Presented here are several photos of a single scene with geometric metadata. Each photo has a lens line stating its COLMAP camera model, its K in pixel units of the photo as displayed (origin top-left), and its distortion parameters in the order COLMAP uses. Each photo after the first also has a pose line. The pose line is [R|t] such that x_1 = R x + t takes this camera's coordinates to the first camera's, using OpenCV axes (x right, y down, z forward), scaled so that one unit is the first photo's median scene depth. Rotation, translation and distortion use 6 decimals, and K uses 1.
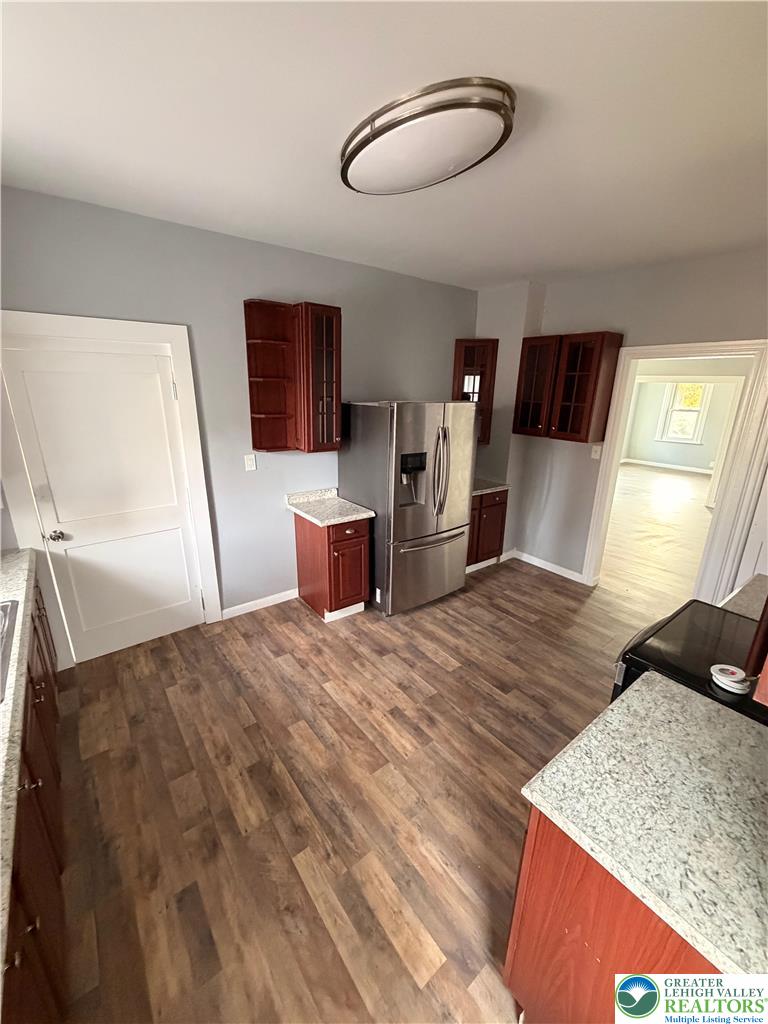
lens RADIAL K [[410.3, 0, 381.1], [0, 410.3, 507.7], [0, 0, 1]] dist [-0.000456, 0.000125]
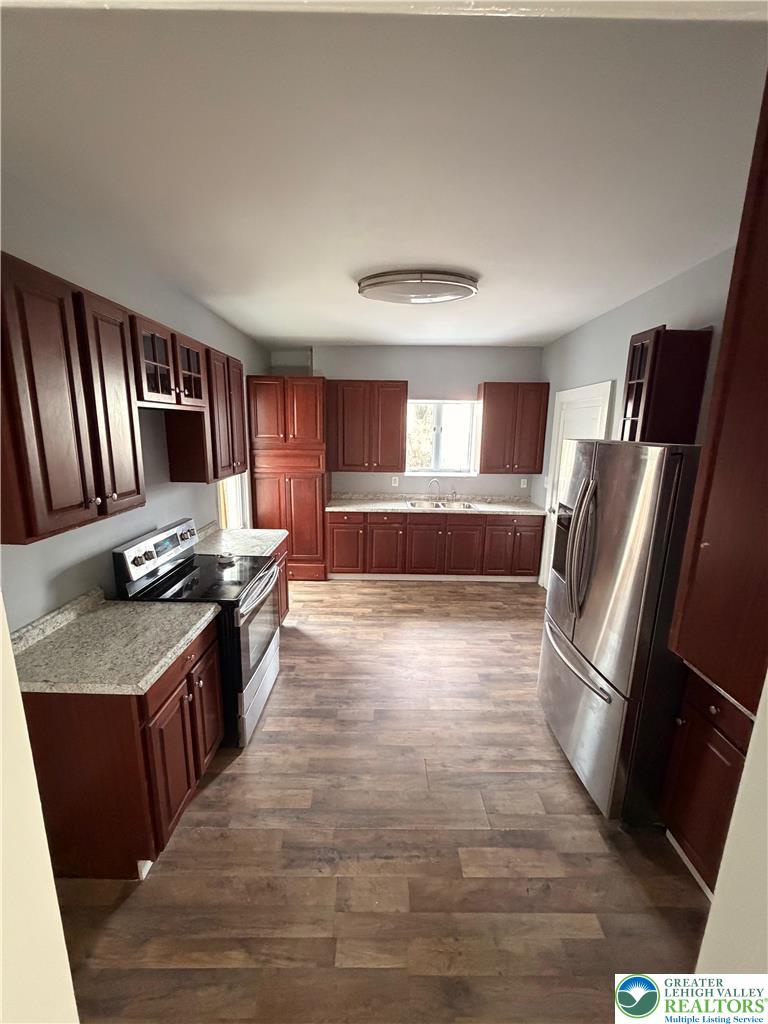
lens RADIAL K [[410.3, 0, 388.7], [0, 410.3, 512.1], [0, 0, 1]] dist [-0.000456, 0.000125]
pose [[-0.597901, 0.130939, -0.790803, 1.178305], [-0.261248, 0.900866, 0.346685, -0.402133], [0.757802, 0.413879, -0.504421, 1.539046]]
